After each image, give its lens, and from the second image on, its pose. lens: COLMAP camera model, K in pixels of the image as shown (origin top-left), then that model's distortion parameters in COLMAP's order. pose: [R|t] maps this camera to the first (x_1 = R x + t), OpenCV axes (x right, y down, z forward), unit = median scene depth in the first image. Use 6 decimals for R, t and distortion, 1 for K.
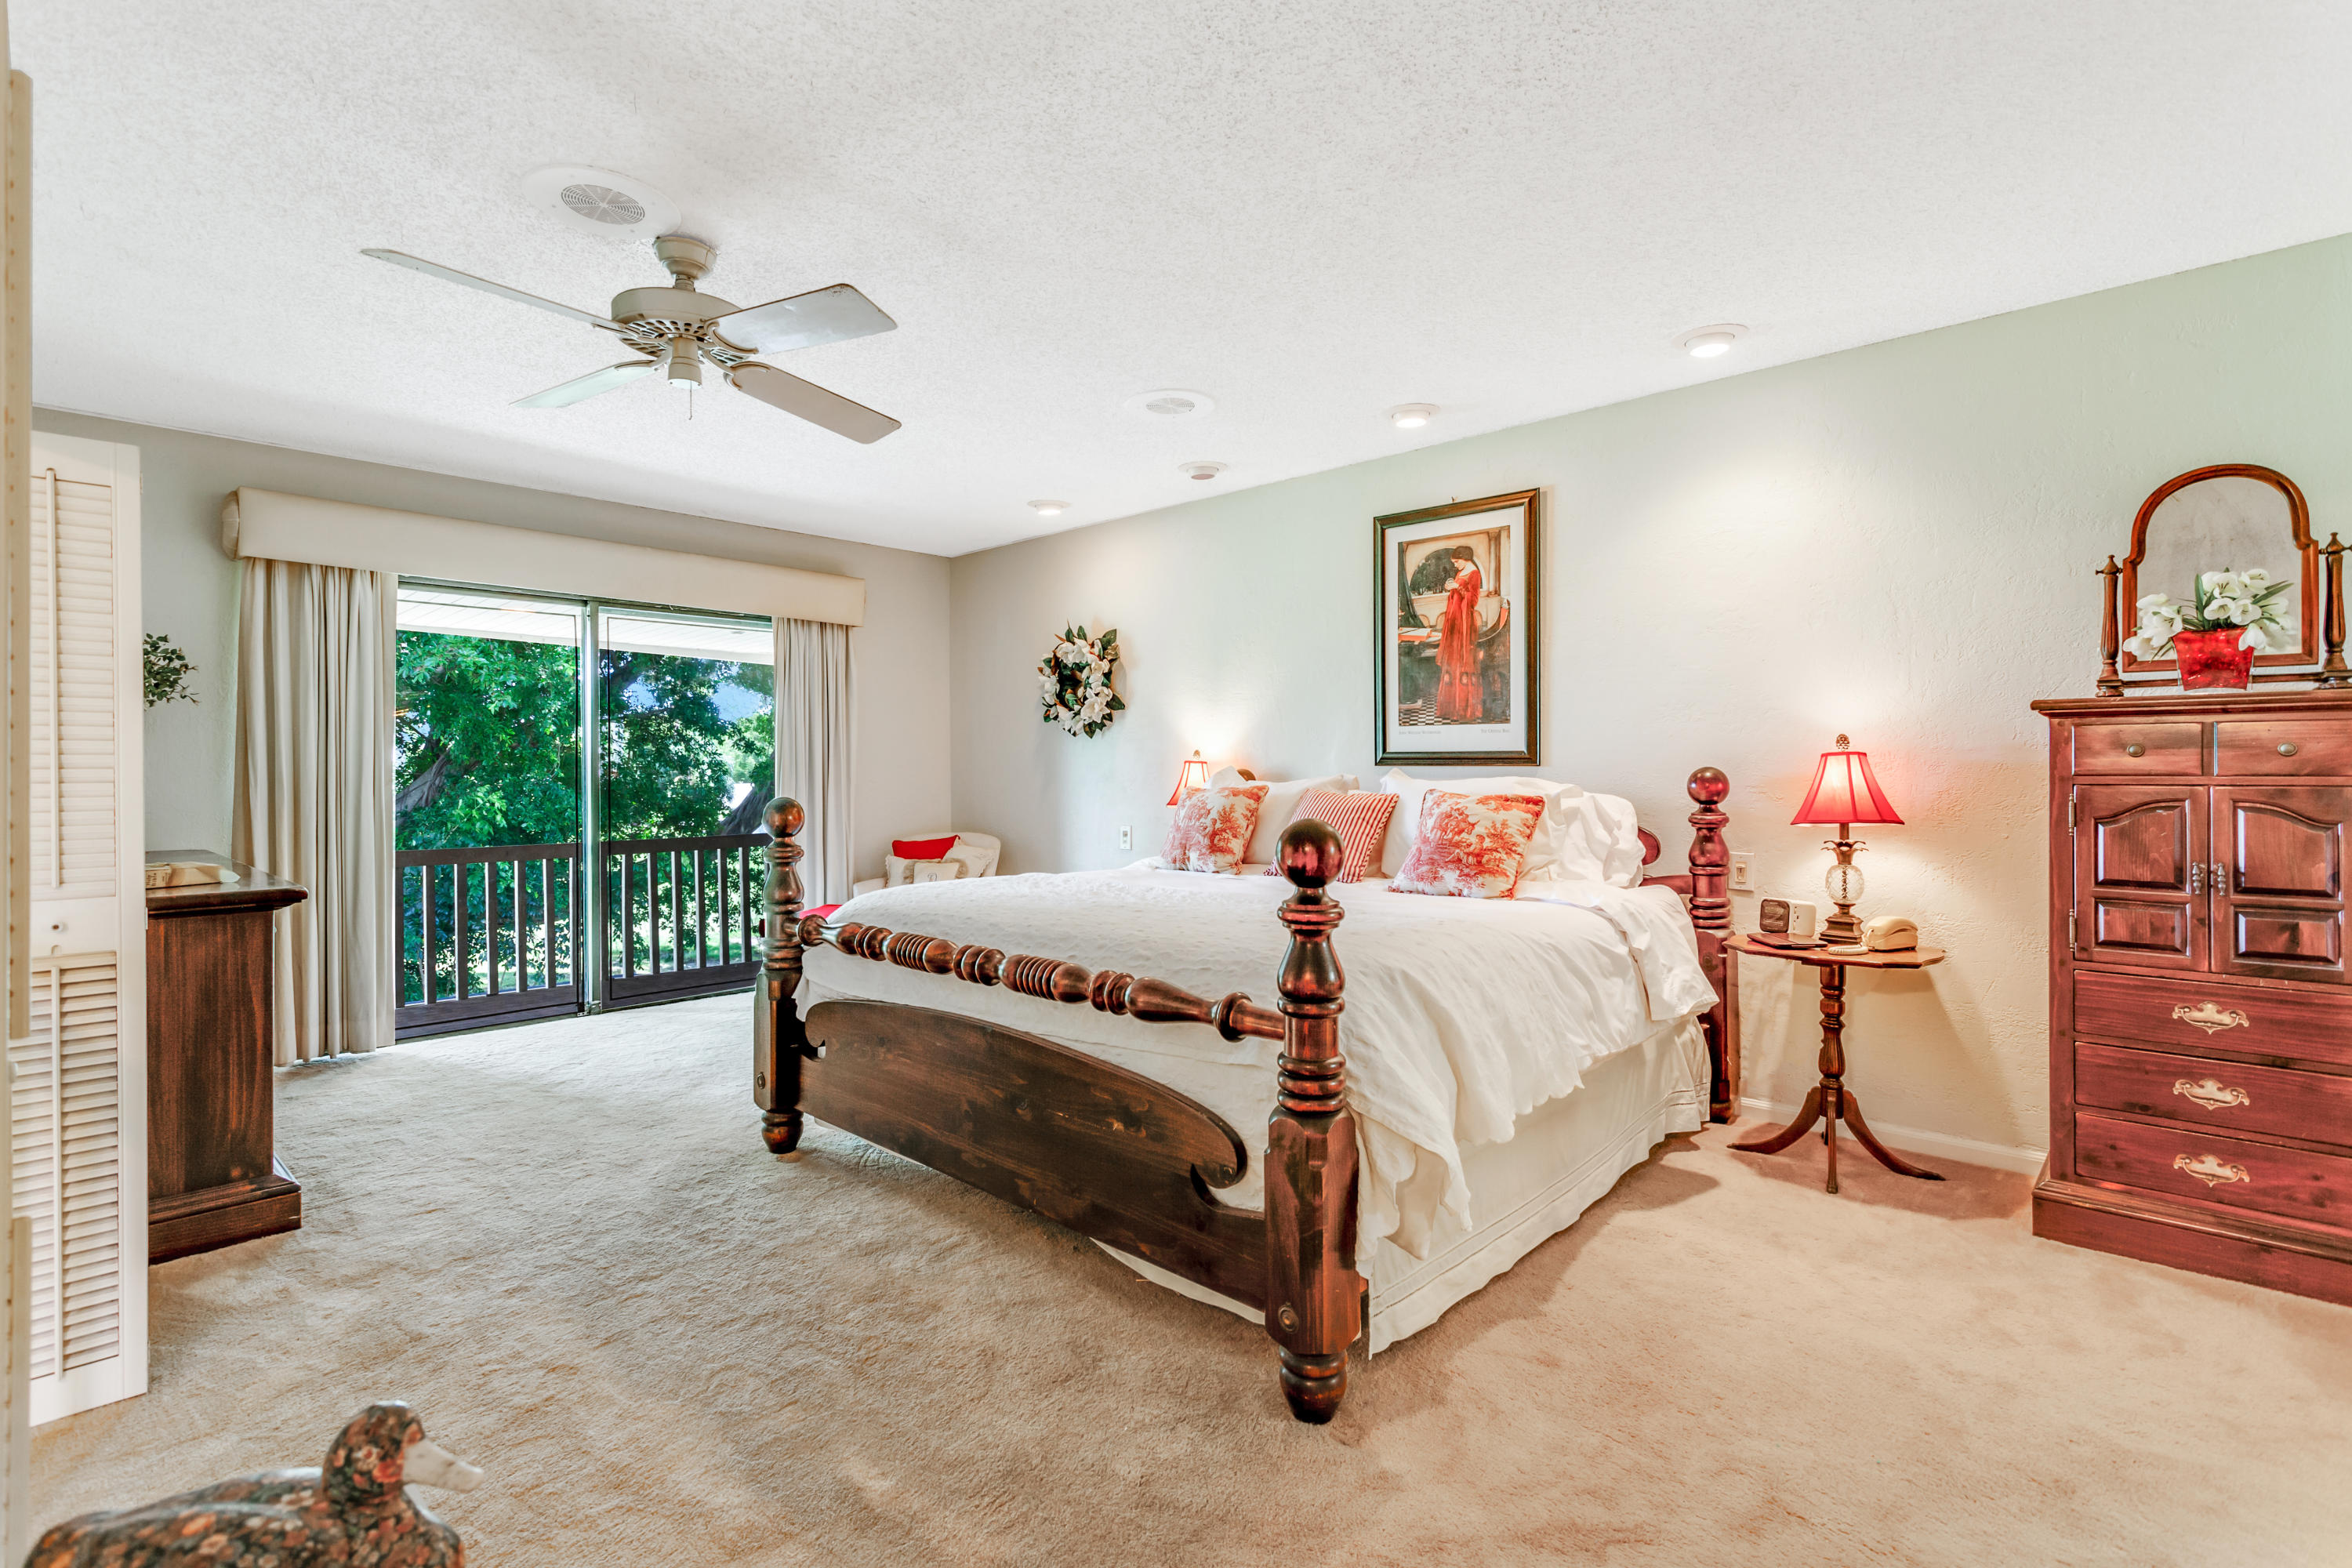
lens RADIAL K [[1085.1, 0, 1175.8], [0, 1085.1, 776.7], [0, 0, 1]] dist [0.005031, 0.000563]
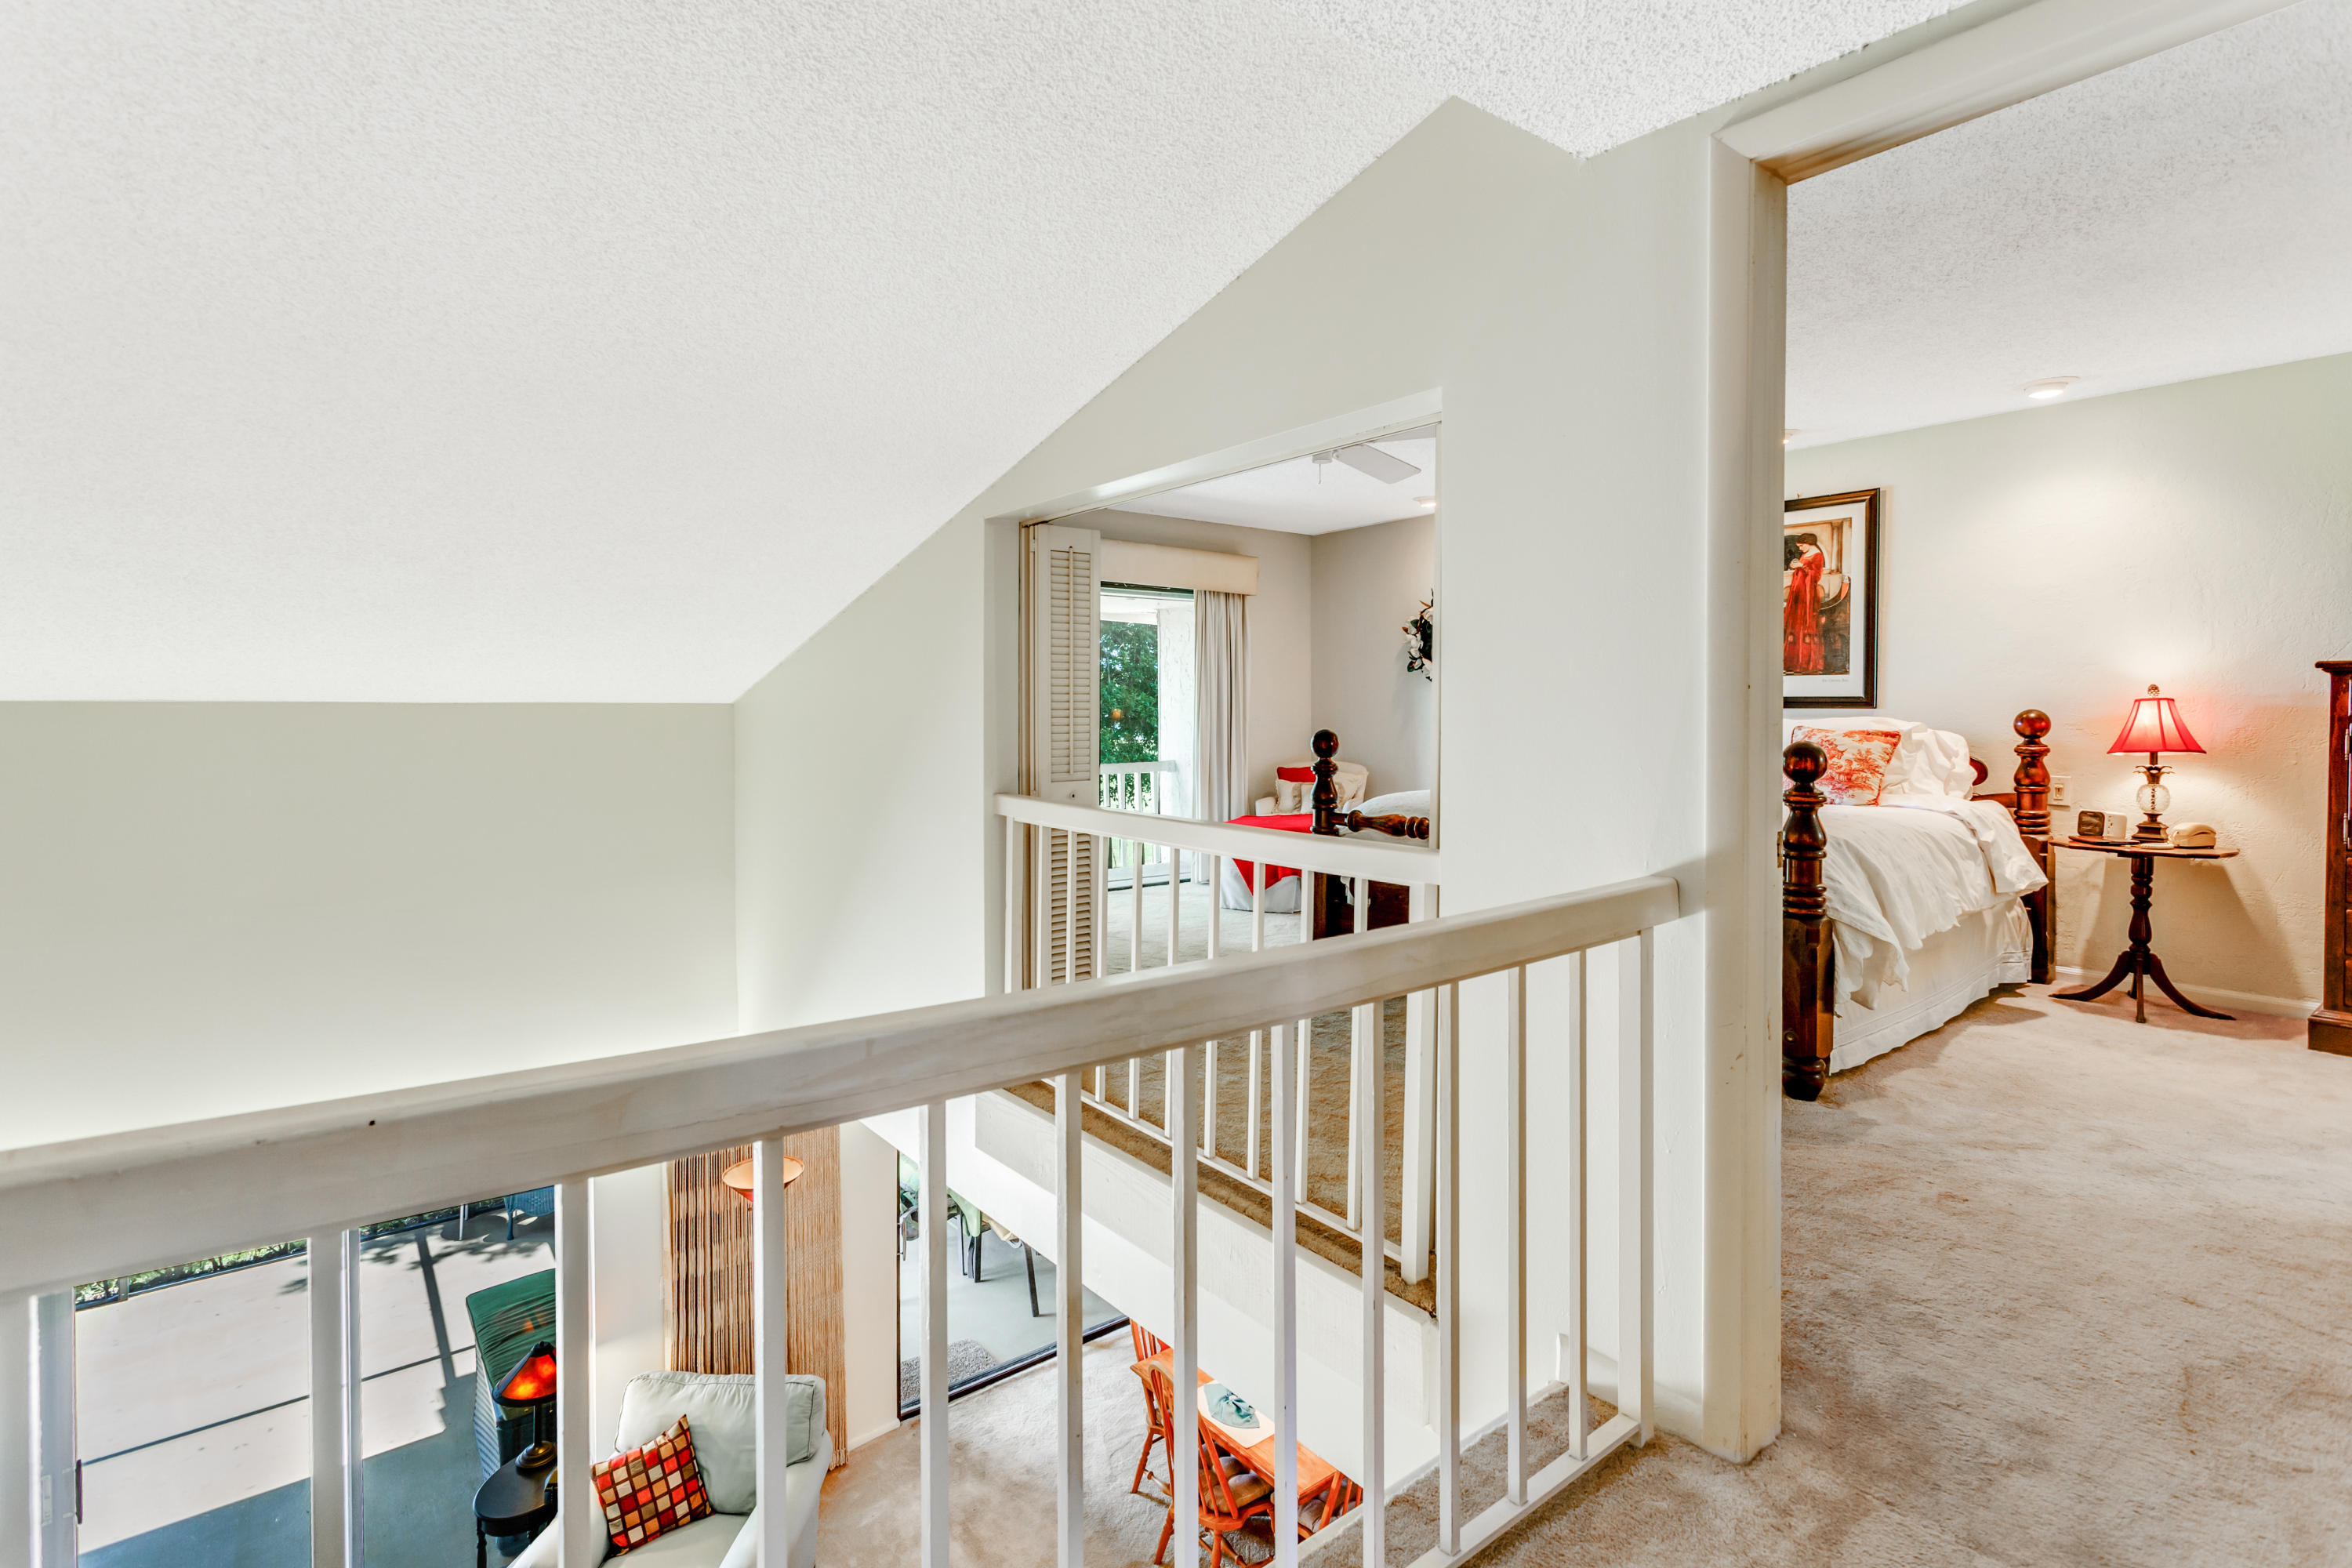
lens RADIAL K [[1085.1, 0, 1184.6], [0, 1085.1, 735.7], [0, 0, 1]] dist [0.005031, 0.000563]
pose [[0.988283, 0.005602, -0.152531, -0.341616], [-0.002951, 0.999841, 0.017603, 0.002759], [0.152606, -0.016947, 0.988142, -0.479617]]
